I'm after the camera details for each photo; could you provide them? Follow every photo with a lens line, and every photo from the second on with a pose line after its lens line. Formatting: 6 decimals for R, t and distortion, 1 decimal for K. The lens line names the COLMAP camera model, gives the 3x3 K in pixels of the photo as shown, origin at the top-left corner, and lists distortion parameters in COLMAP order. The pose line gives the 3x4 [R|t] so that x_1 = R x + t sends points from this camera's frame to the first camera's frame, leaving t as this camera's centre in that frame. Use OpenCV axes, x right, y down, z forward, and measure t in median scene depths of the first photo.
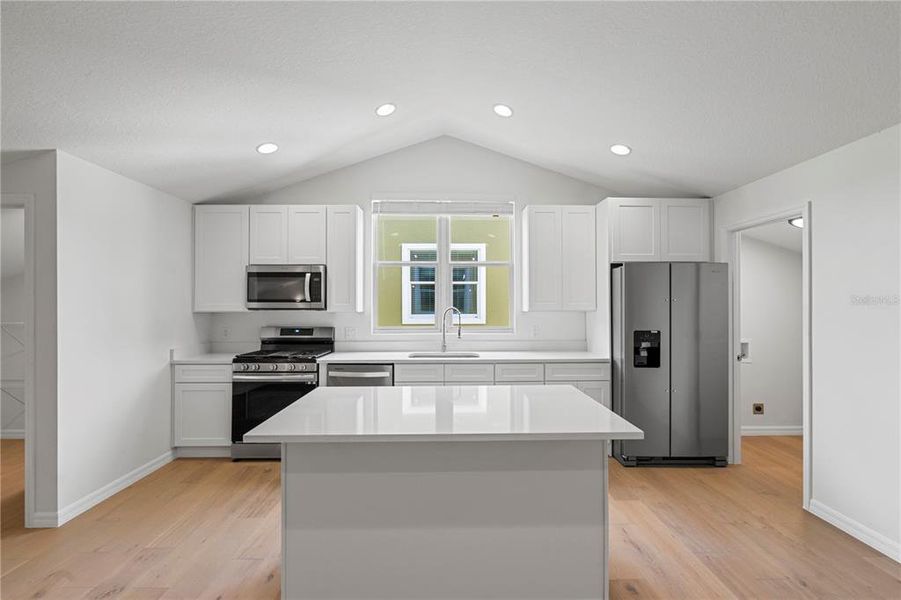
lens RADIAL K [[404.6, 0, 450.5], [0, 404.6, 300.0], [0, 0, 1]] dist [-0.034031, 0.000336]
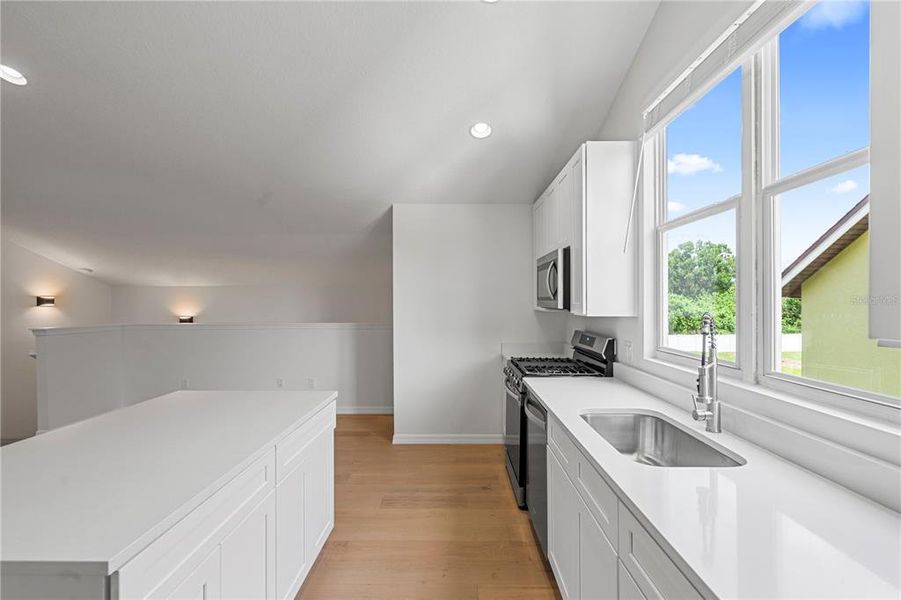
lens RADIAL K [[404.6, 0, 450.5], [0, 404.6, 300.0], [0, 0, 1]] dist [-0.034031, 0.000336]
pose [[-0.026348, 0.000639, -0.999653, 0.481434], [0.006881, 0.999976, 0.000458, 0.004159], [0.999629, -0.006866, -0.026352, 1.019461]]
